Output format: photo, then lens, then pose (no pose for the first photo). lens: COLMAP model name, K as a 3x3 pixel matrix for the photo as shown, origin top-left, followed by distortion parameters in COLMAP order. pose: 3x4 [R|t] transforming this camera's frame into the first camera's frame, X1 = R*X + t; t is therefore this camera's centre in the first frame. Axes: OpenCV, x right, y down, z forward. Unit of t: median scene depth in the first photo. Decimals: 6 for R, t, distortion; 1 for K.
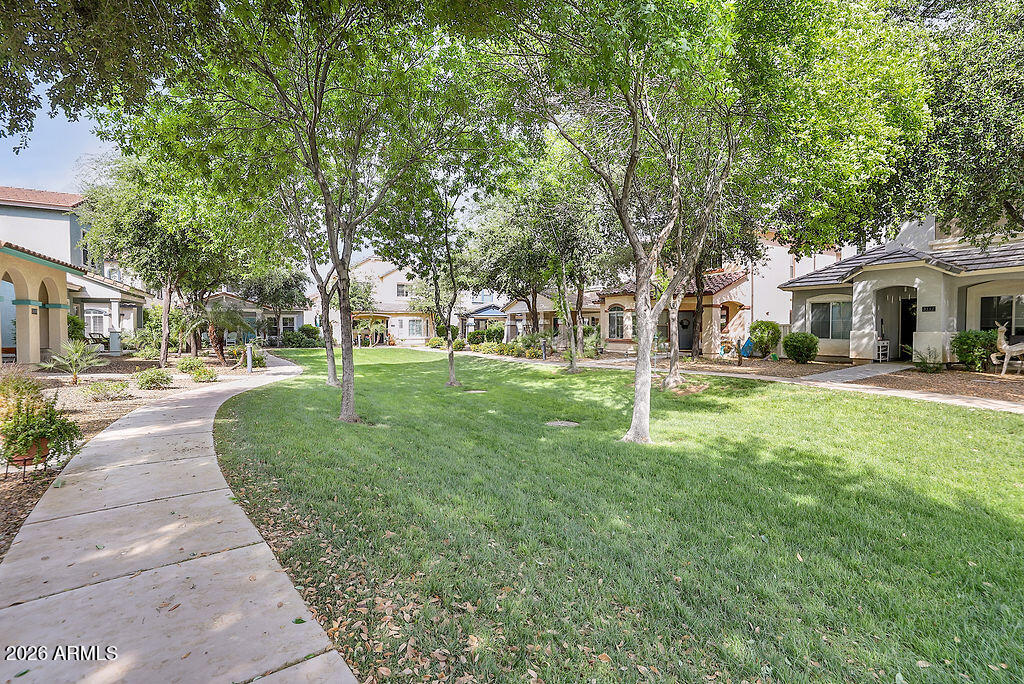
lens RADIAL K [[449.6, 0, 514.4], [0, 449.6, 331.3], [0, 0, 1]] dist [-0.017449, -0.000051]
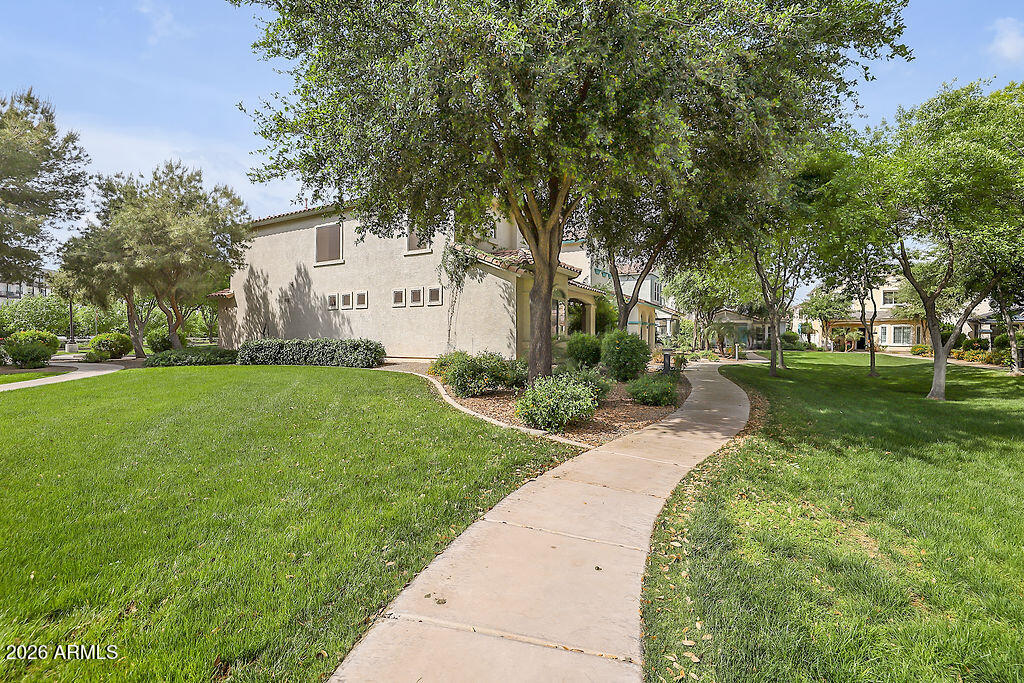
lens RADIAL K [[449.6, 0, 514.4], [0, 449.6, 330.8], [0, 0, 1]] dist [-0.017449, -0.000051]
pose [[0.519853, 0.005811, -0.854236, 0.190931], [-0.010050, 0.999949, 0.000687, -0.010379], [0.854197, 0.008228, 0.519885, -0.278211]]
